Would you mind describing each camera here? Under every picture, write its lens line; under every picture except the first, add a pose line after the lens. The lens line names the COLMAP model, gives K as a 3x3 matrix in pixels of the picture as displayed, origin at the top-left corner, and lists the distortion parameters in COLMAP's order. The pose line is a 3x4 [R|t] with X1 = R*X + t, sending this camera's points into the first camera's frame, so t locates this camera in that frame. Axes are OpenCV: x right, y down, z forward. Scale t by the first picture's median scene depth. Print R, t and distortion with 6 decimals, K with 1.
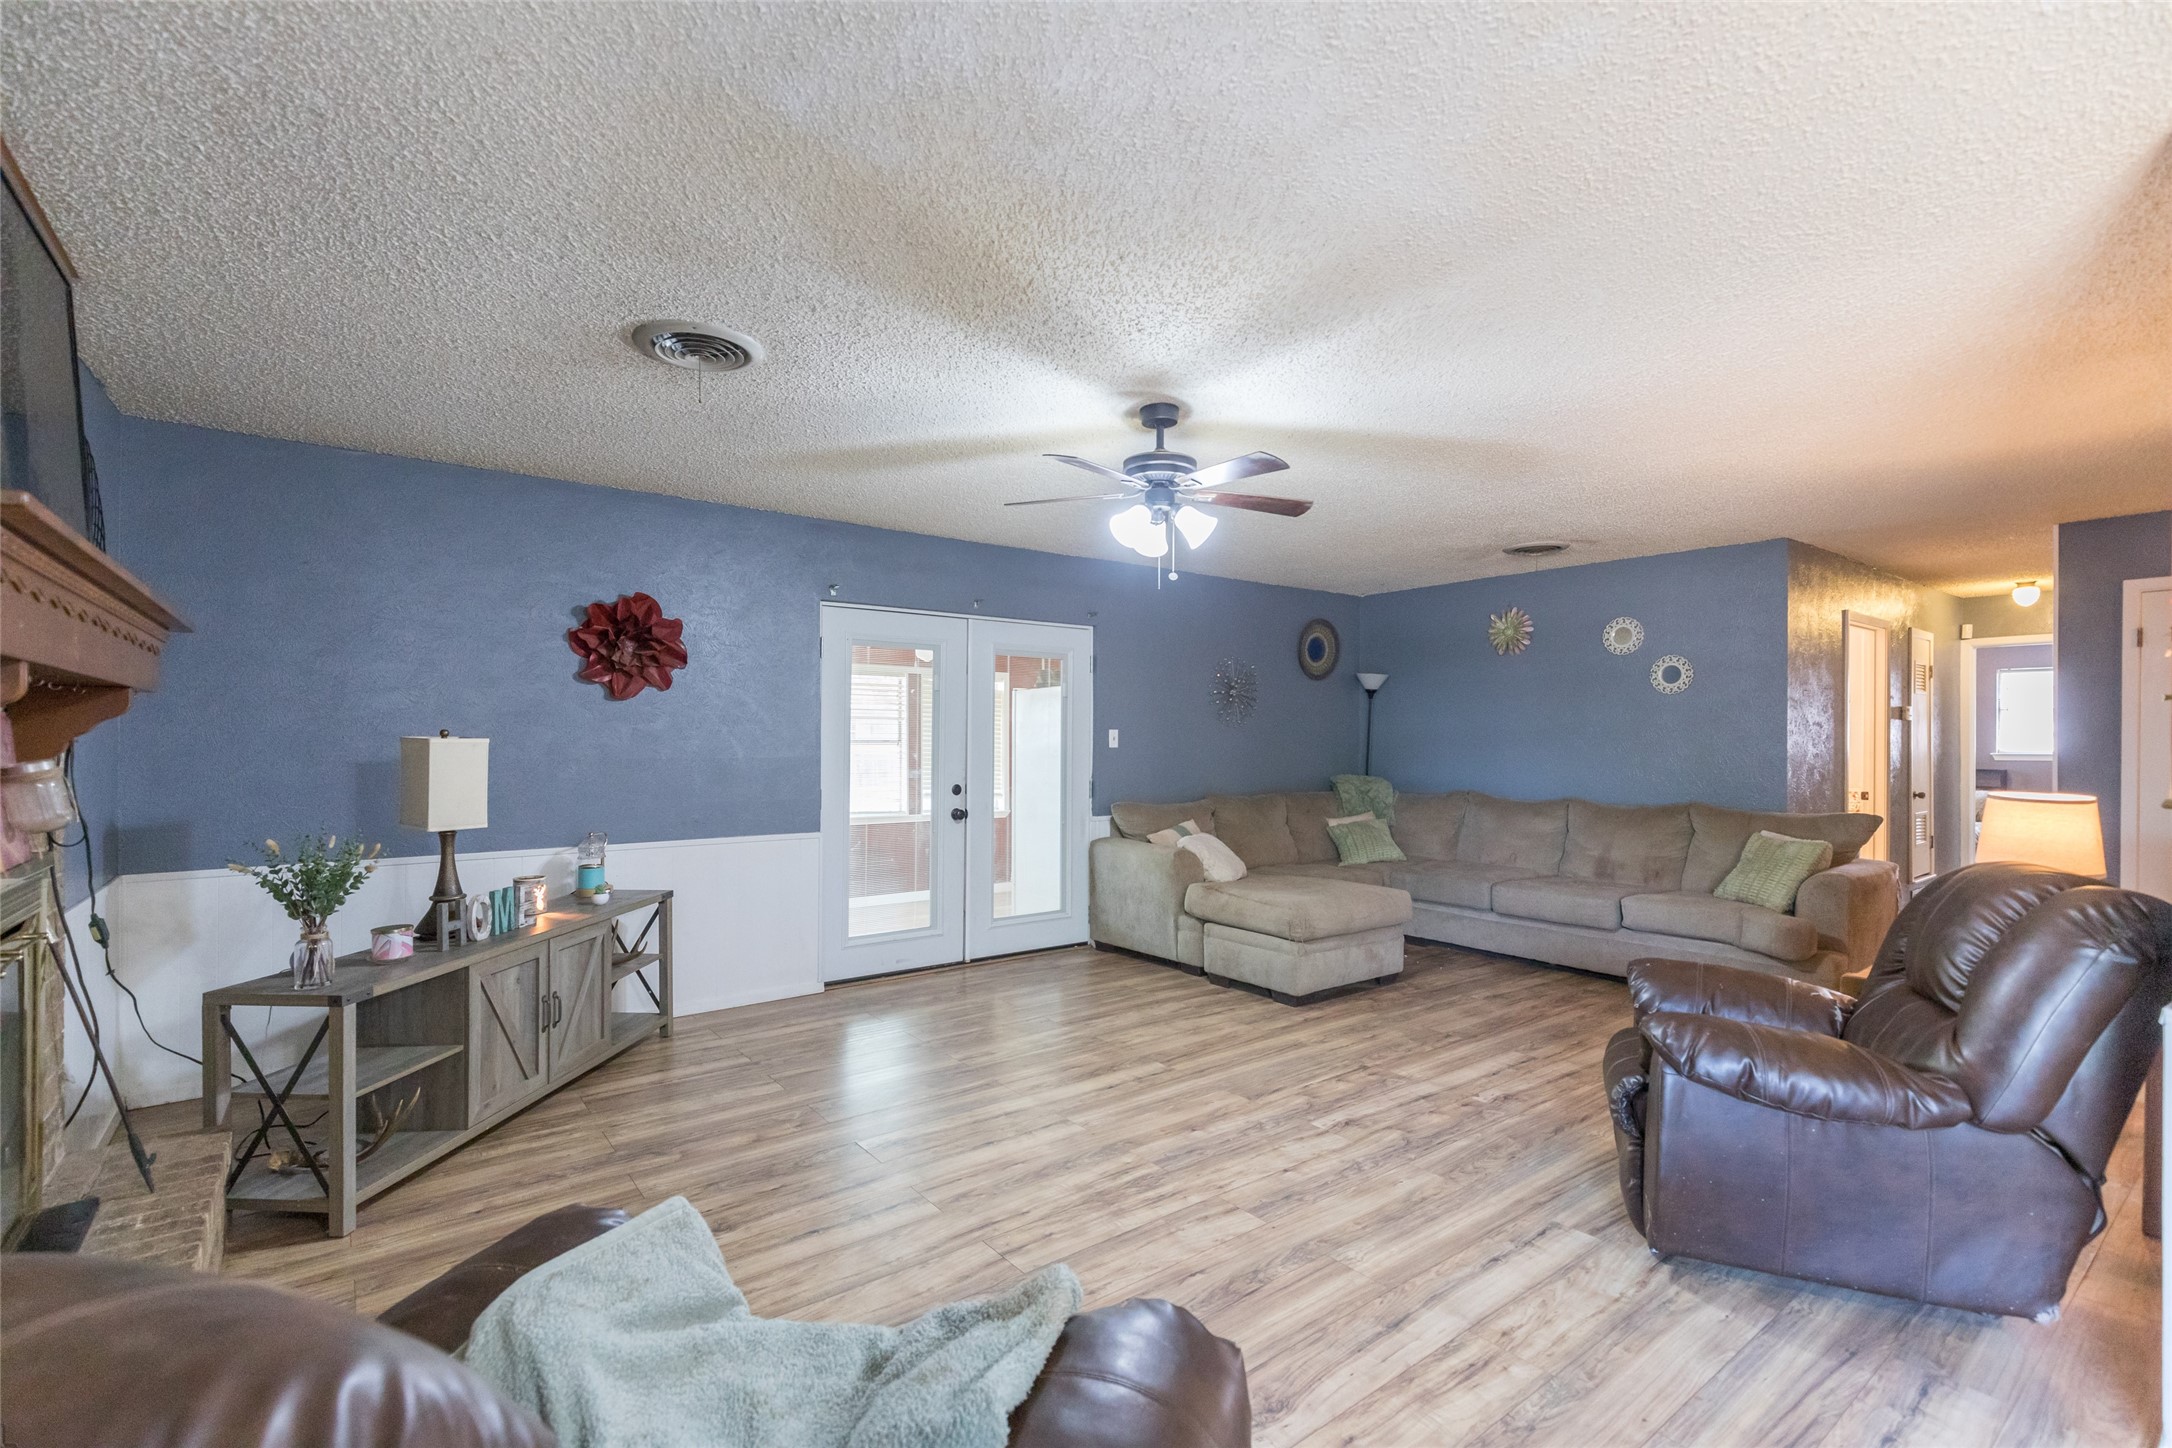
lens RADIAL K [[976.5, 0, 1084.0], [0, 976.5, 742.7], [0, 0, 1]] dist [0.014167, -0.003401]
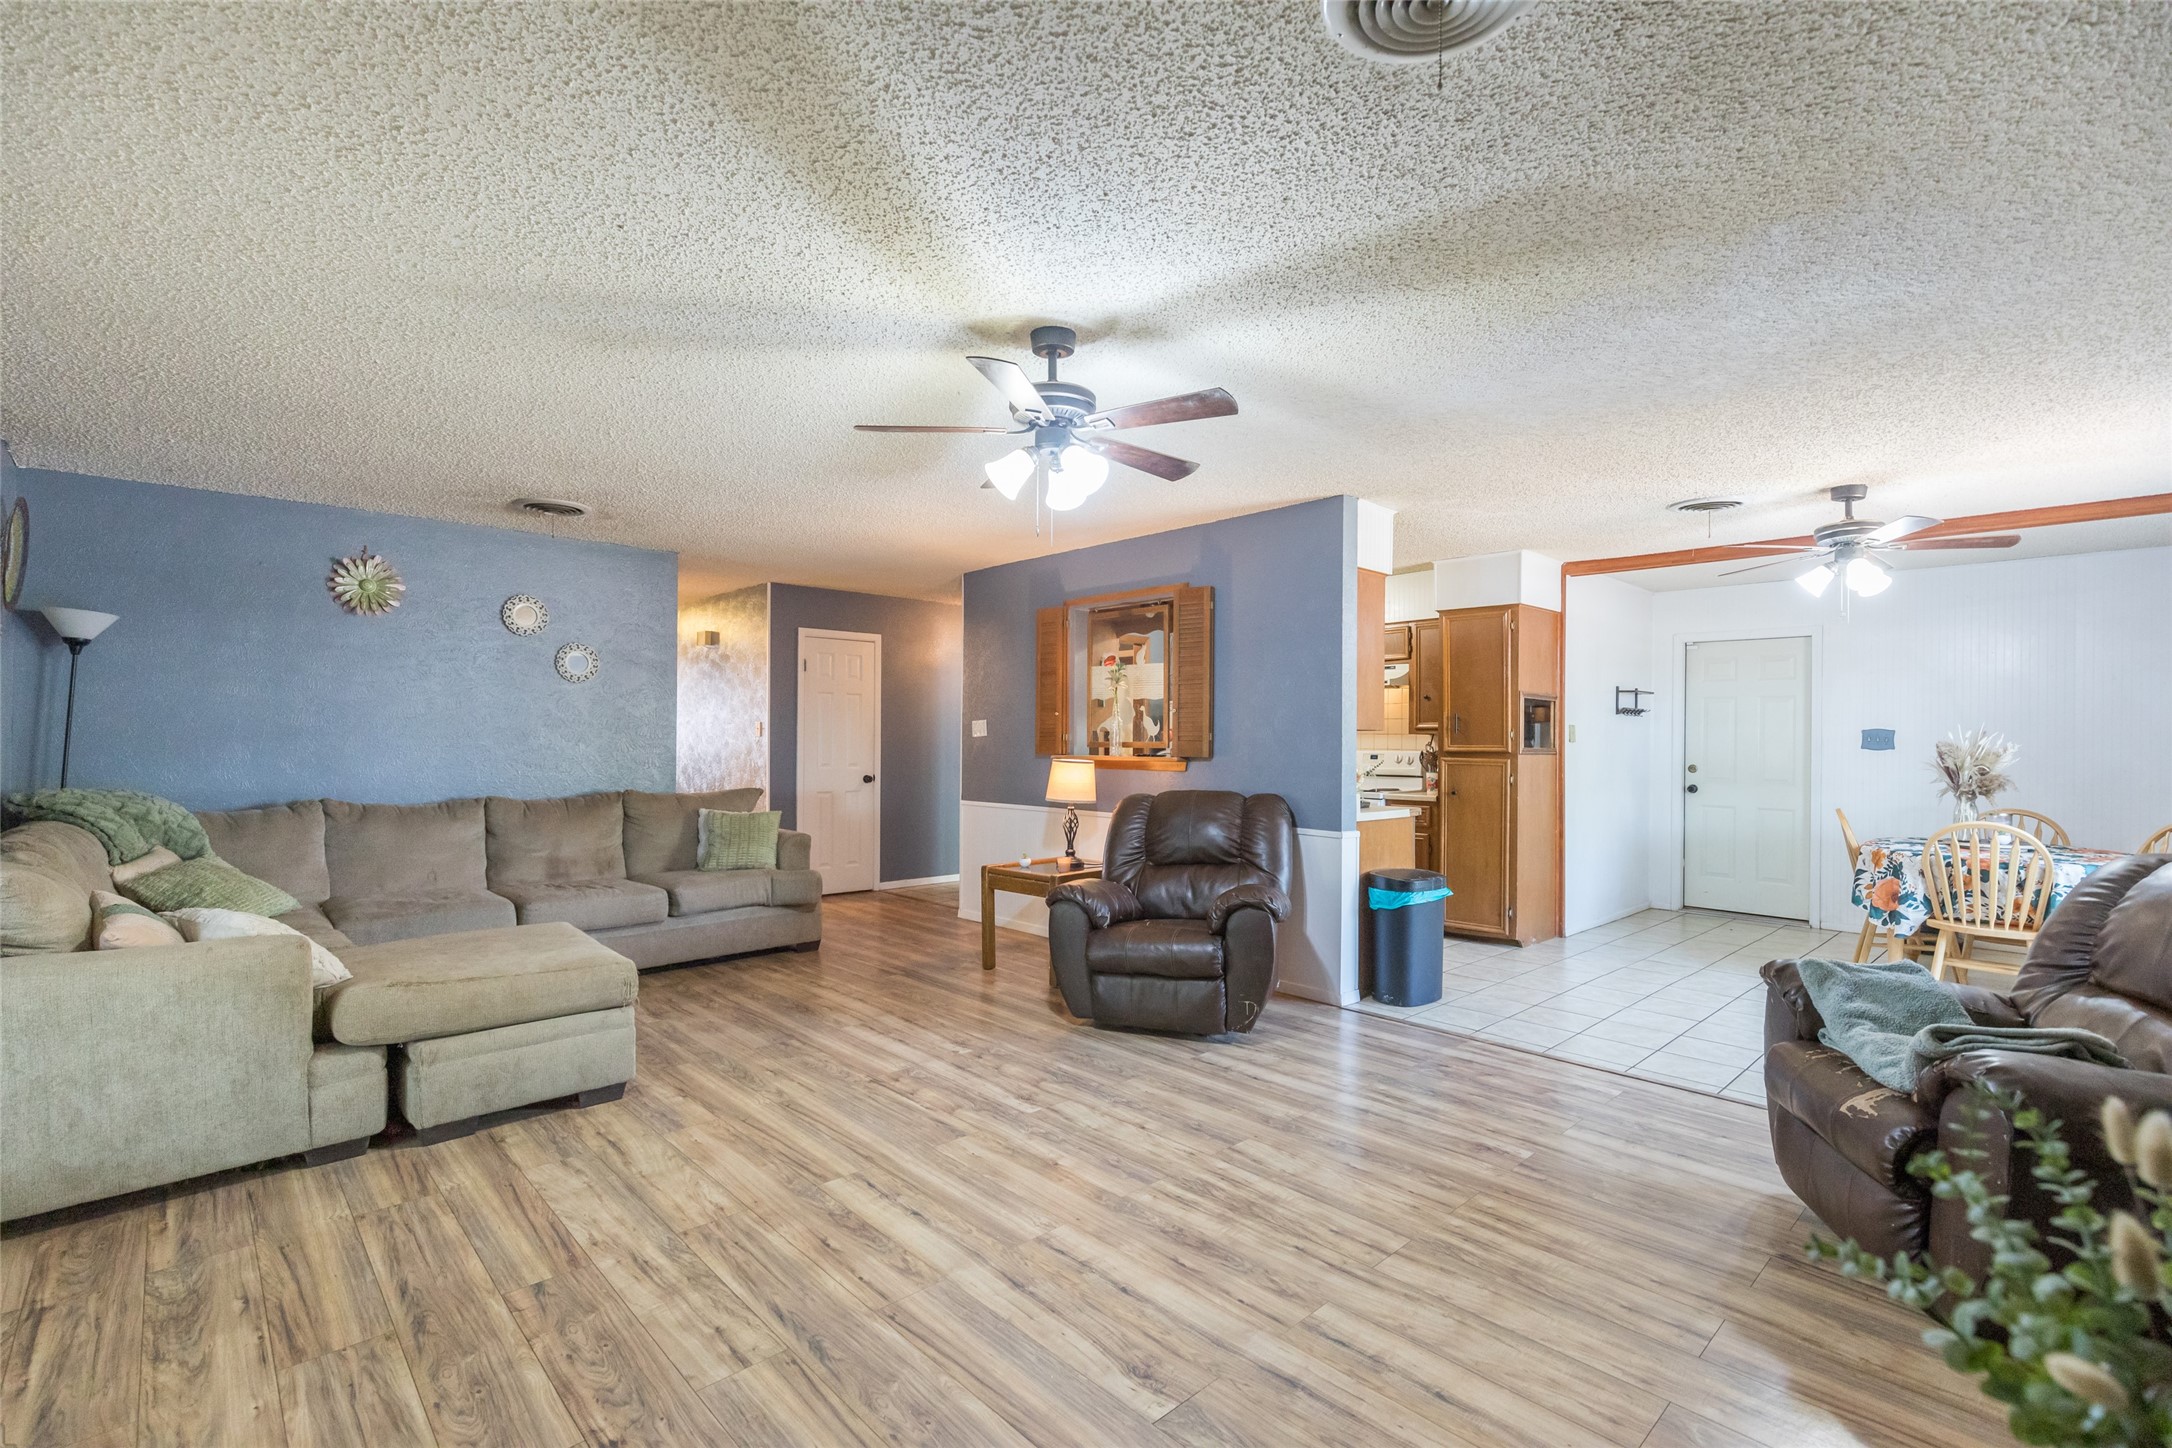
lens RADIAL K [[976.5, 0, 1088.0], [0, 976.5, 734.4], [0, 0, 1]] dist [0.014167, -0.003401]
pose [[-0.104264, 0.000755, 0.994549, -0.600779], [0.001245, 0.999999, -0.000628, 0.004964], [-0.994549, 0.001173, -0.104265, 0.824660]]
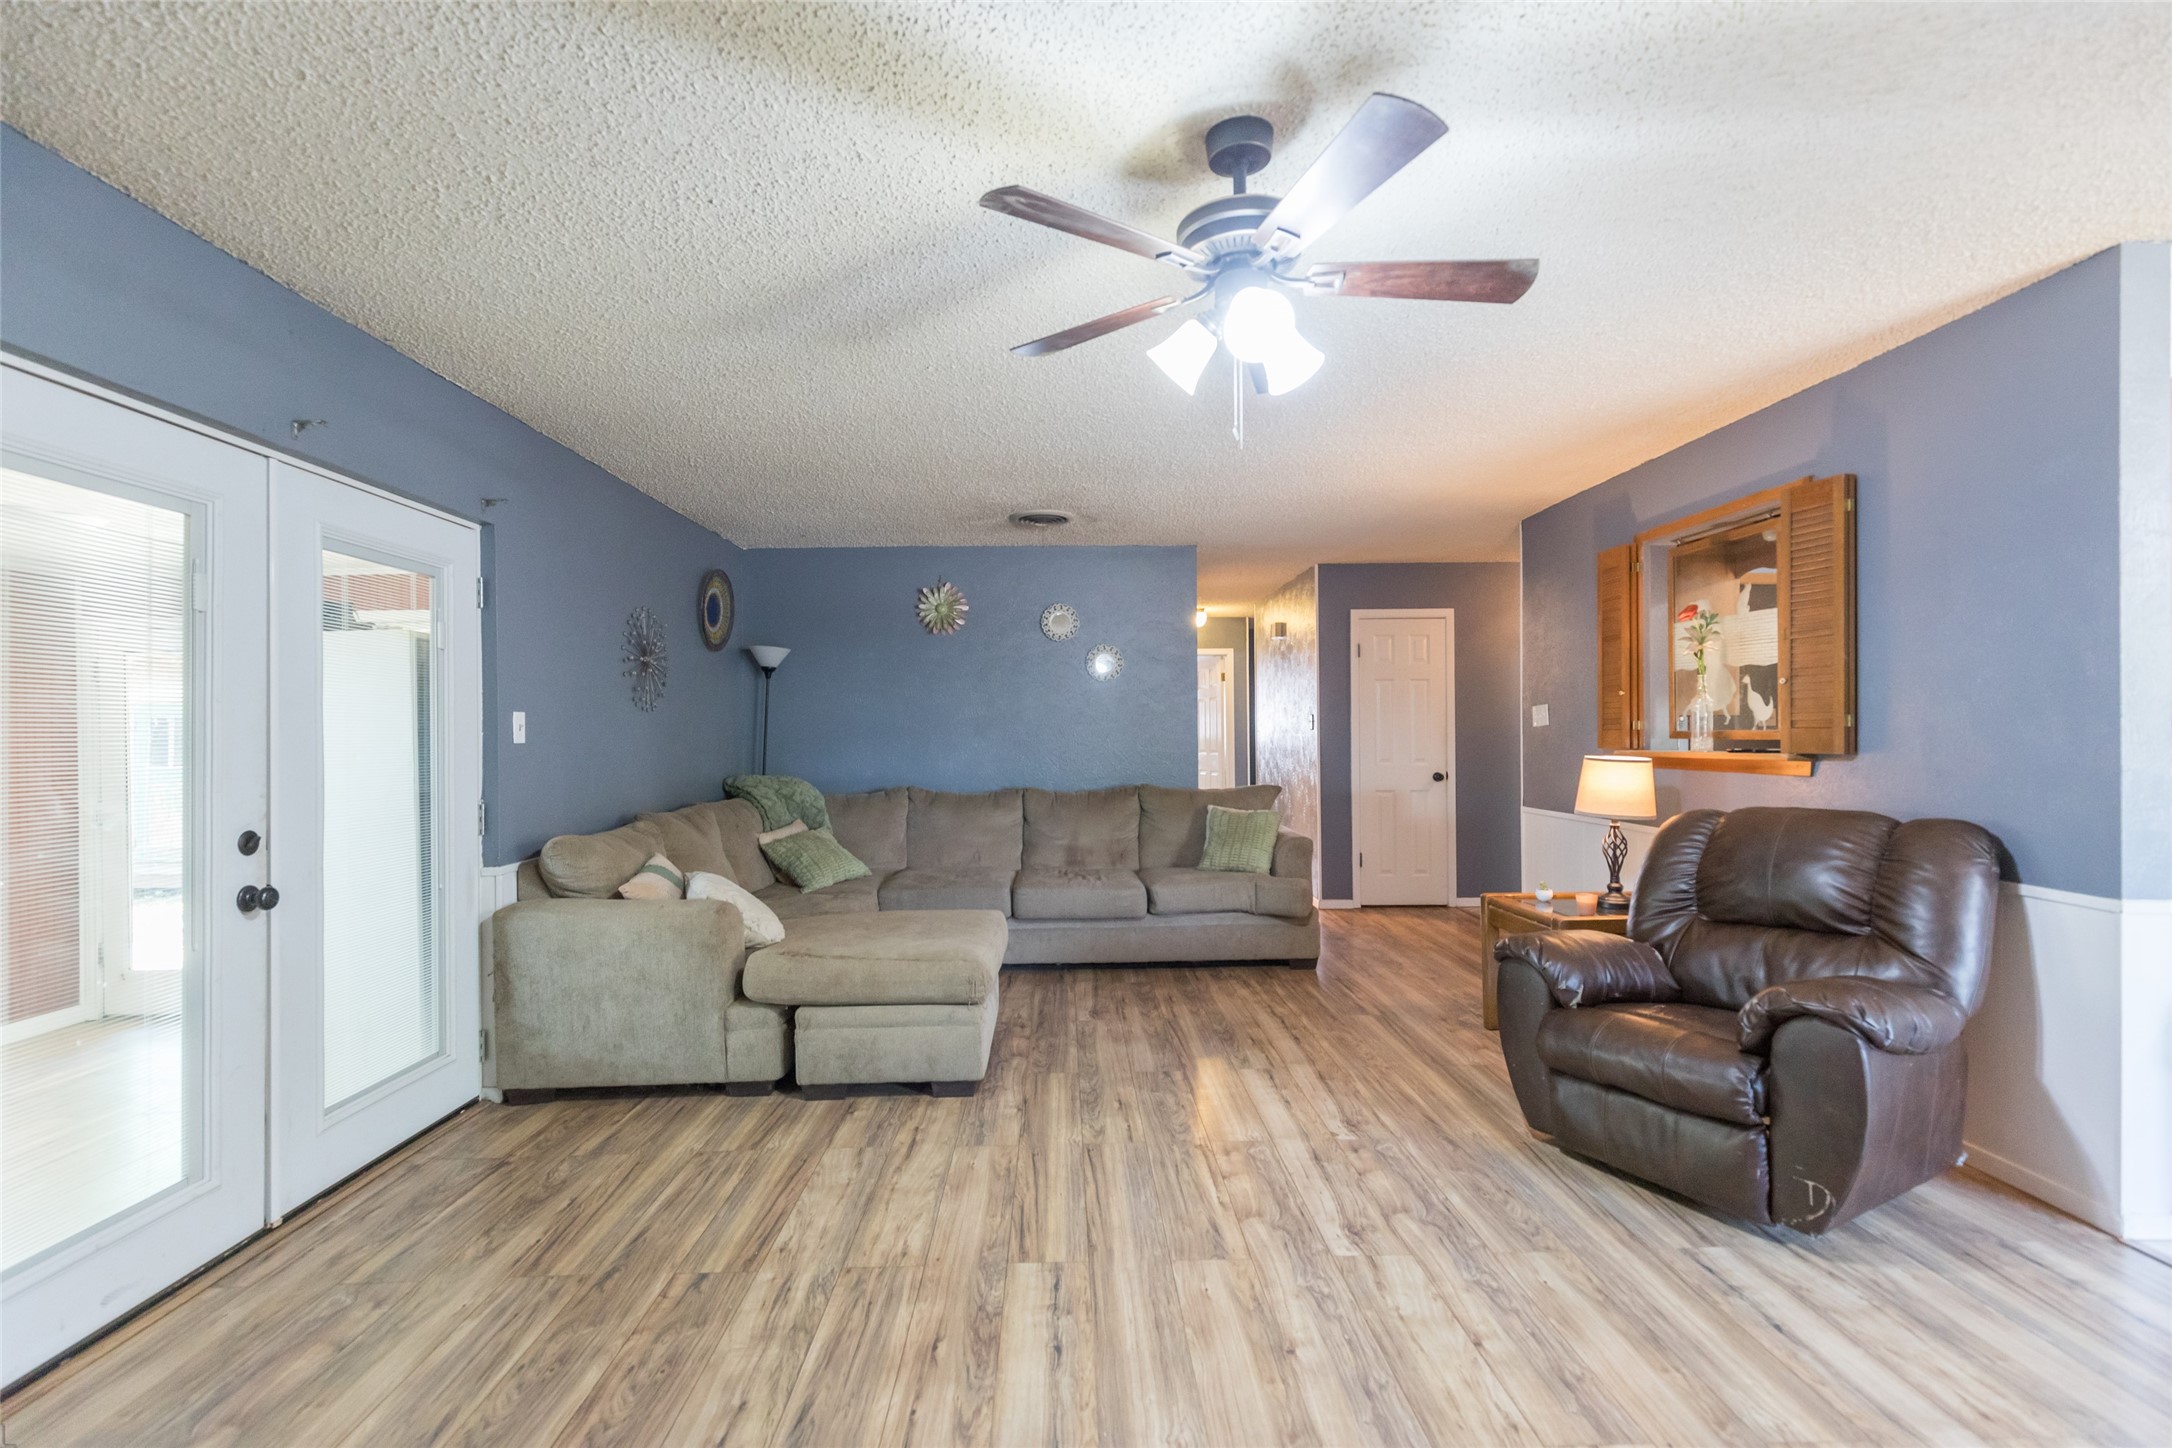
lens RADIAL K [[976.5, 0, 1081.6], [0, 976.5, 737.2], [0, 0, 1]] dist [0.014167, -0.003401]
pose [[0.586447, -0.012416, 0.809893, -0.351296], [0.016663, 0.999856, 0.003262, 0.007825], [-0.809817, 0.011582, 0.586569, 0.576351]]
